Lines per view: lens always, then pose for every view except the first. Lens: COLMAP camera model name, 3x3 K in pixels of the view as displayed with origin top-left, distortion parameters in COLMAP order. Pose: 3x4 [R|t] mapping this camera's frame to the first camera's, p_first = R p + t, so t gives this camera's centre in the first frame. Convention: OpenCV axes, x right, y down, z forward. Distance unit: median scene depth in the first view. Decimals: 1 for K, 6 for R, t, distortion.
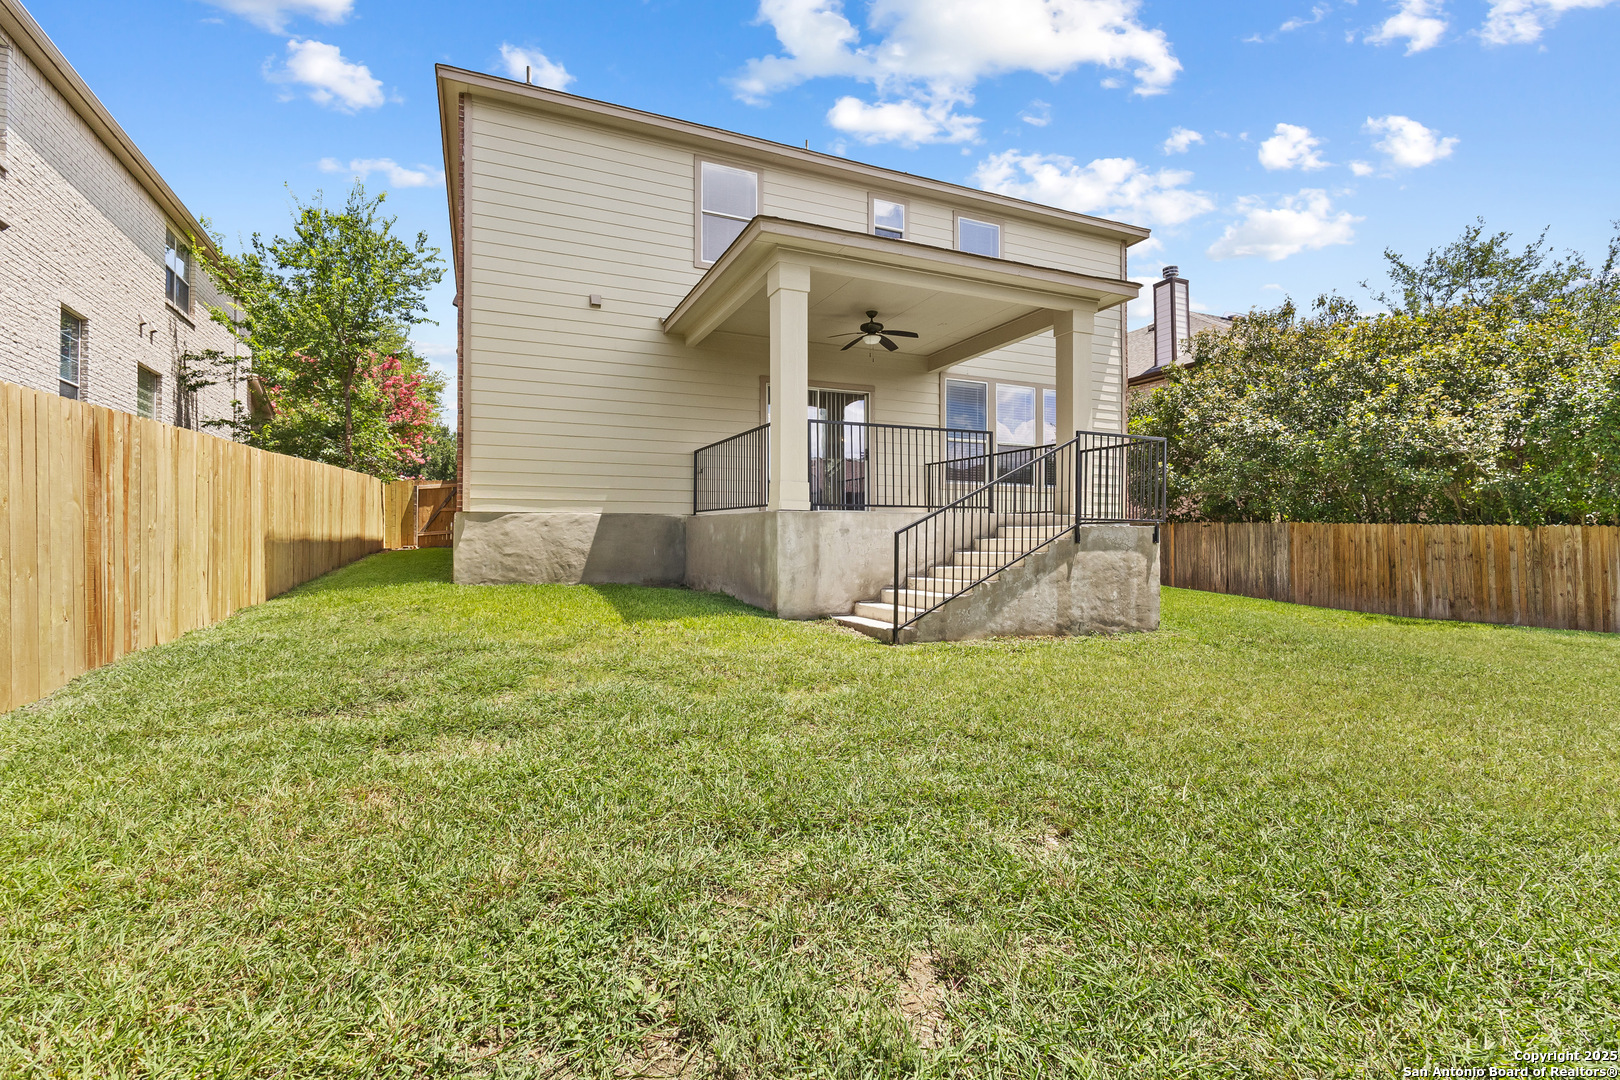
lens RADIAL K [[741.8, 0, 817.1], [0, 741.8, 537.6], [0, 0, 1]] dist [-0.000745, -0.000176]
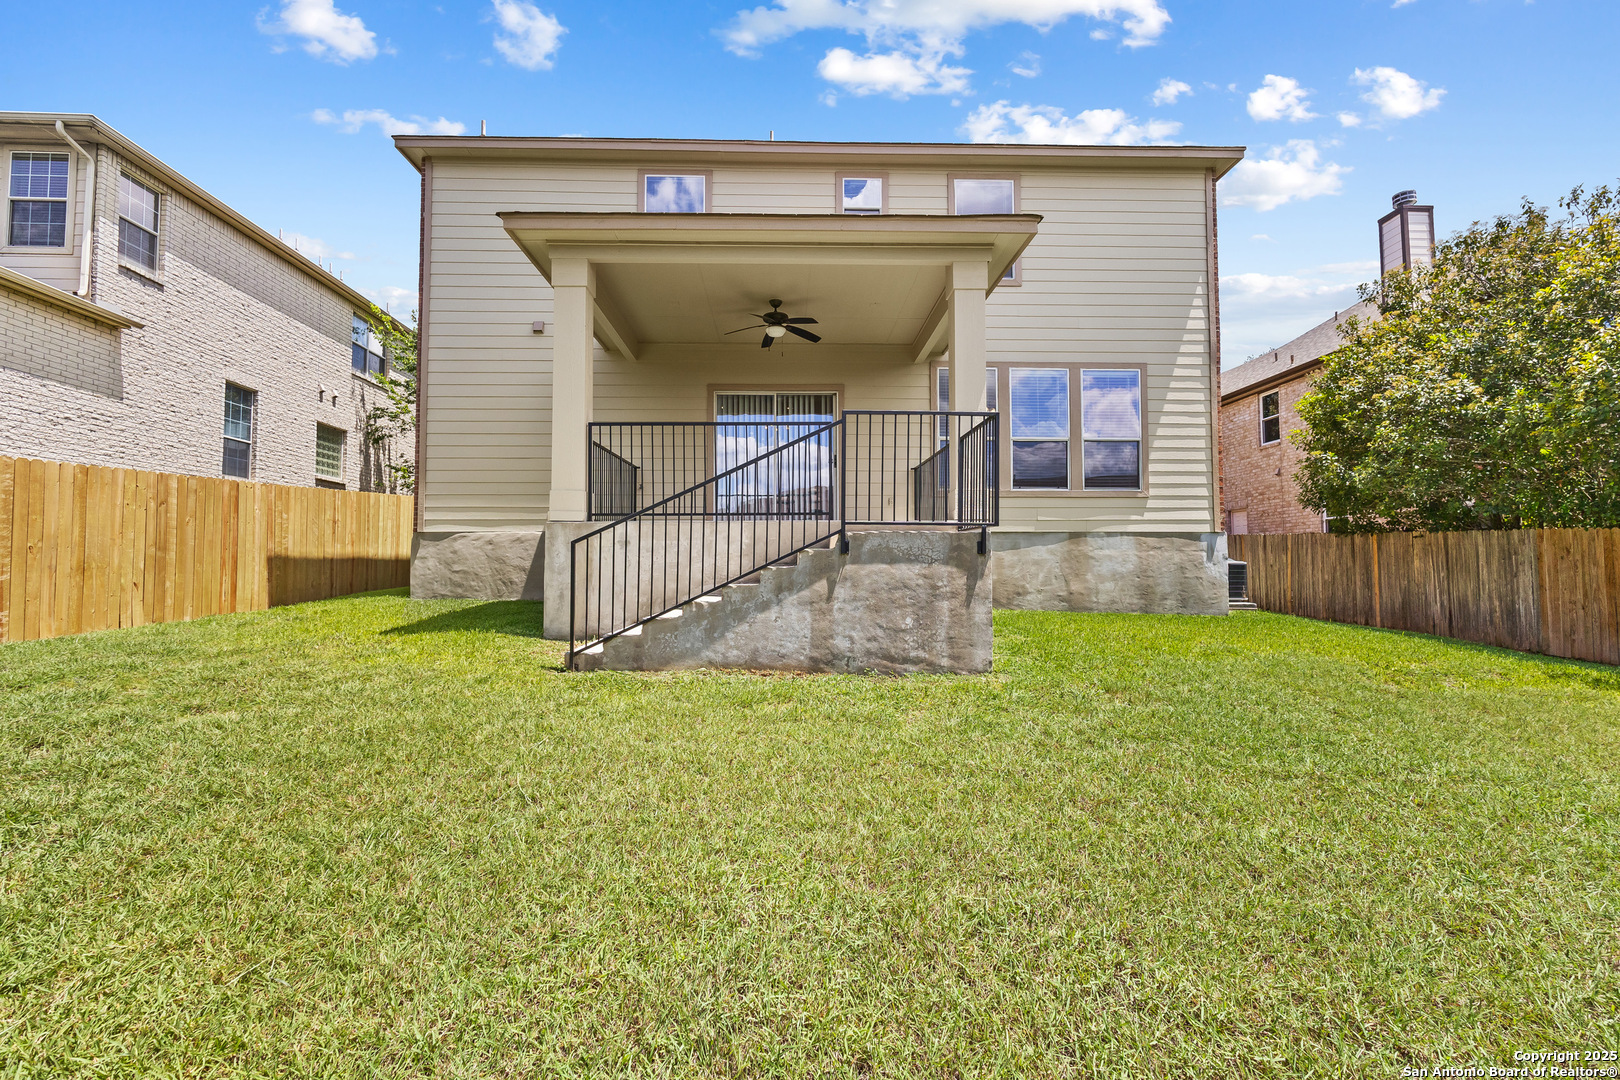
lens RADIAL K [[745.6, 0, 810.0], [0, 745.6, 540.0], [0, 0, 1]] dist [-0.002806, -0.000047]
pose [[0.924001, -0.015354, -0.382081, 0.456803], [0.004124, 0.999536, -0.030192, 0.011855], [0.382367, 0.026322, 0.923636, 0.193765]]
